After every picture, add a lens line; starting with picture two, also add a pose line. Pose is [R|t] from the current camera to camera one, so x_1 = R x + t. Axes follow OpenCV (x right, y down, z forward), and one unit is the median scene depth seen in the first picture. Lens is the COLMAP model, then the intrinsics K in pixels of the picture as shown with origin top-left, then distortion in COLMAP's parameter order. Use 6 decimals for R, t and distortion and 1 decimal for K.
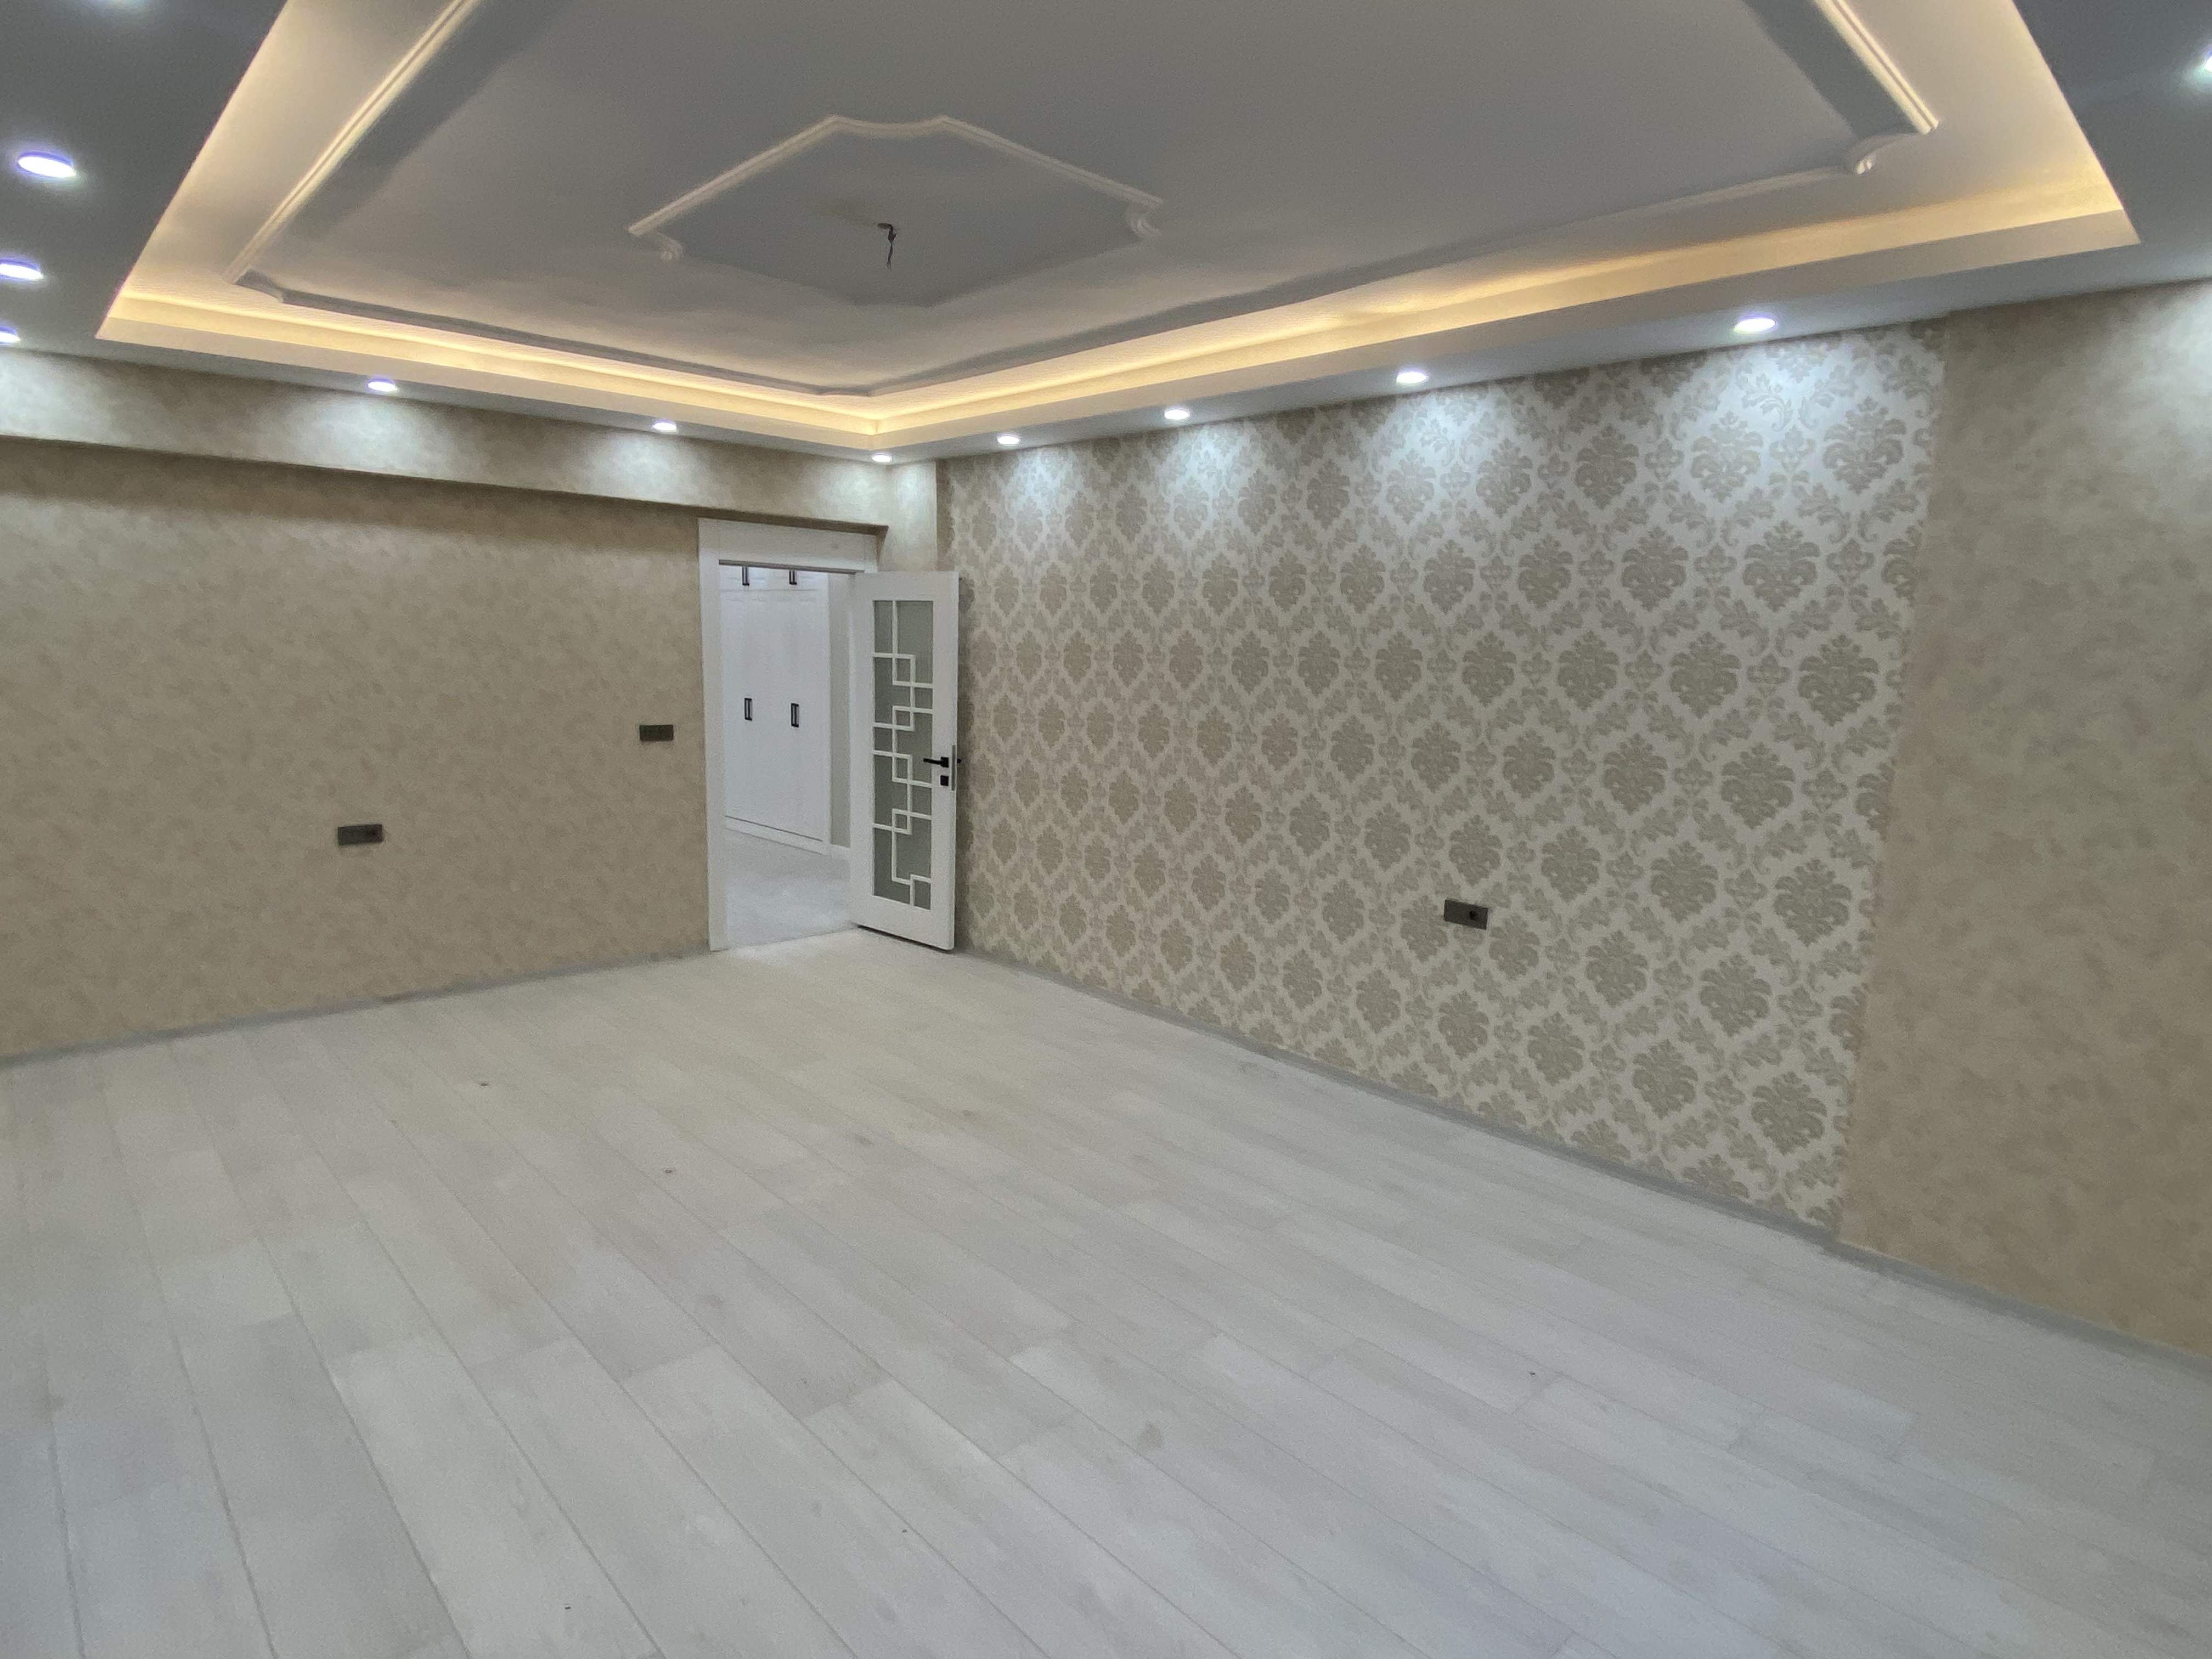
lens RADIAL K [[1200.2, 0, 1106.4], [0, 1200.2, 821.4], [0, 0, 1]] dist [0.075914, -0.086606]
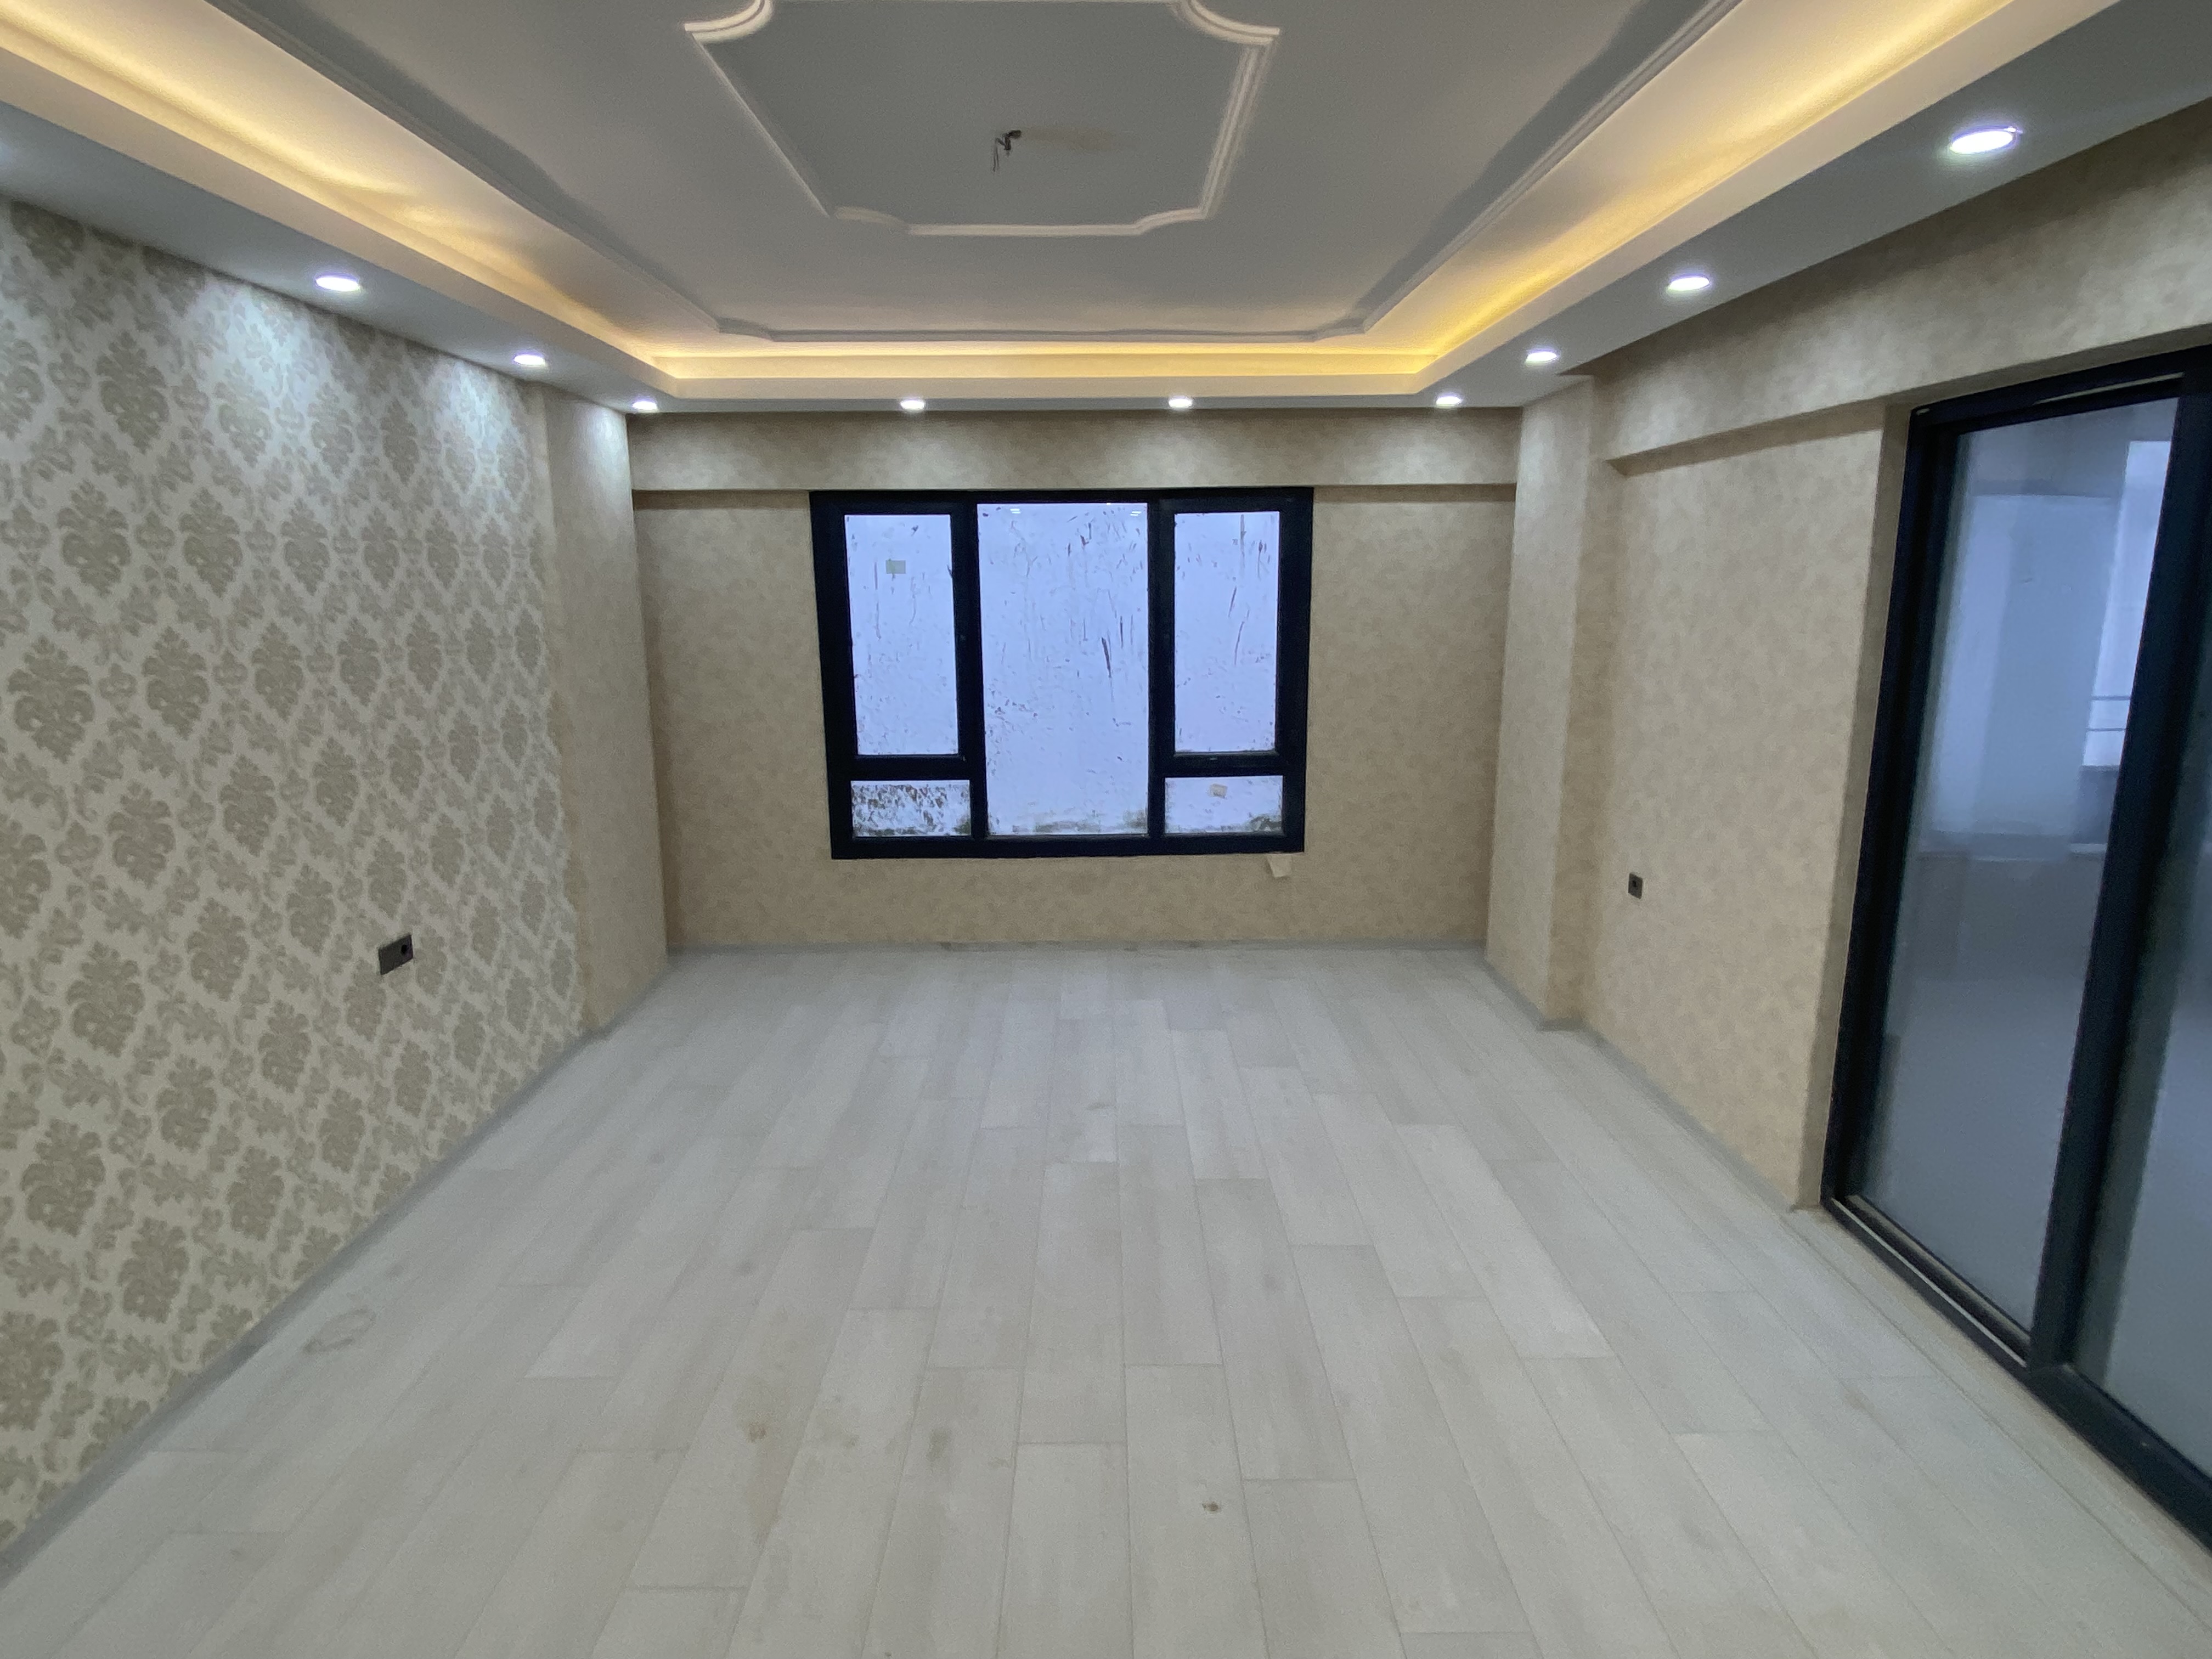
lens RADIAL K [[1208.6, 0, 1109.6], [0, 1208.6, 825.5], [0, 0, 1]] dist [0.094093, -0.086524]
pose [[-0.735504, -0.157470, 0.658967, -0.546654], [0.082628, 0.944507, 0.317930, -0.211525], [-0.672463, 0.288288, -0.681677, 1.082268]]
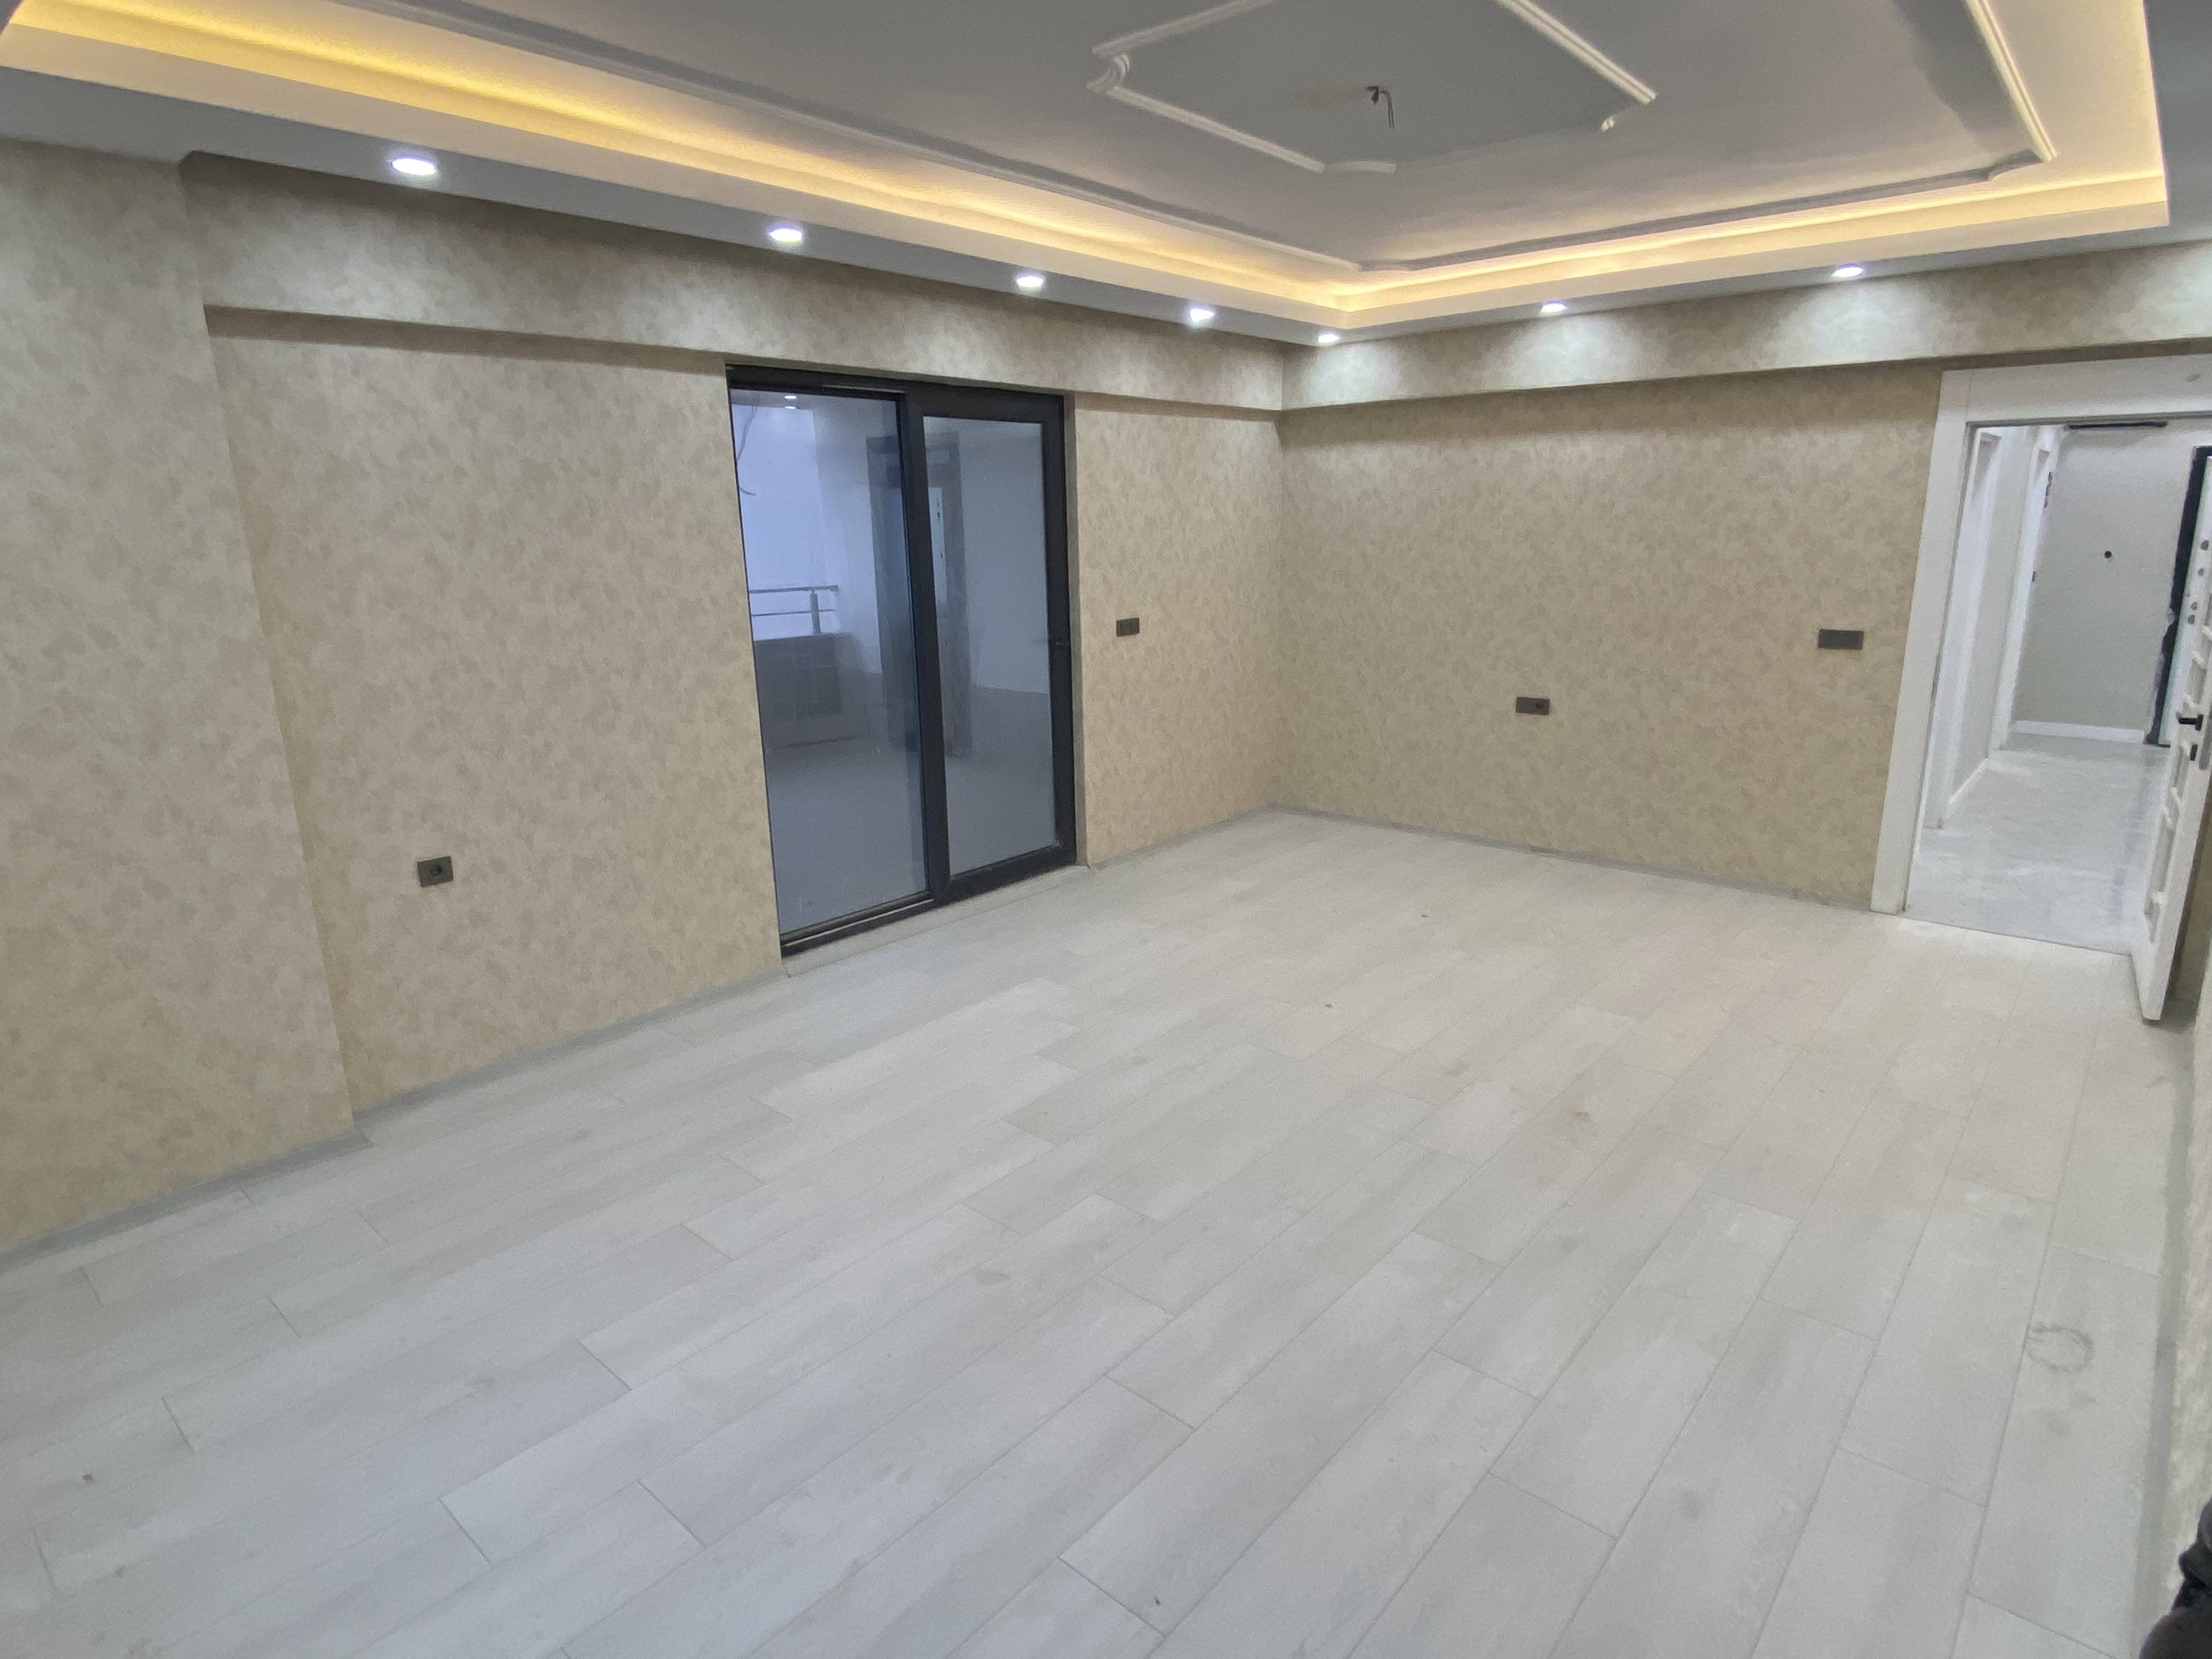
lens RADIAL K [[1200.2, 0, 1106.4], [0, 1200.2, 821.4], [0, 0, 1]] dist [0.075914, -0.086606]
pose [[0.094148, 0.218719, -0.971235, 0.549724], [-0.127827, 0.970149, 0.206083, -0.073965], [0.987318, 0.104748, 0.119295, 0.495239]]
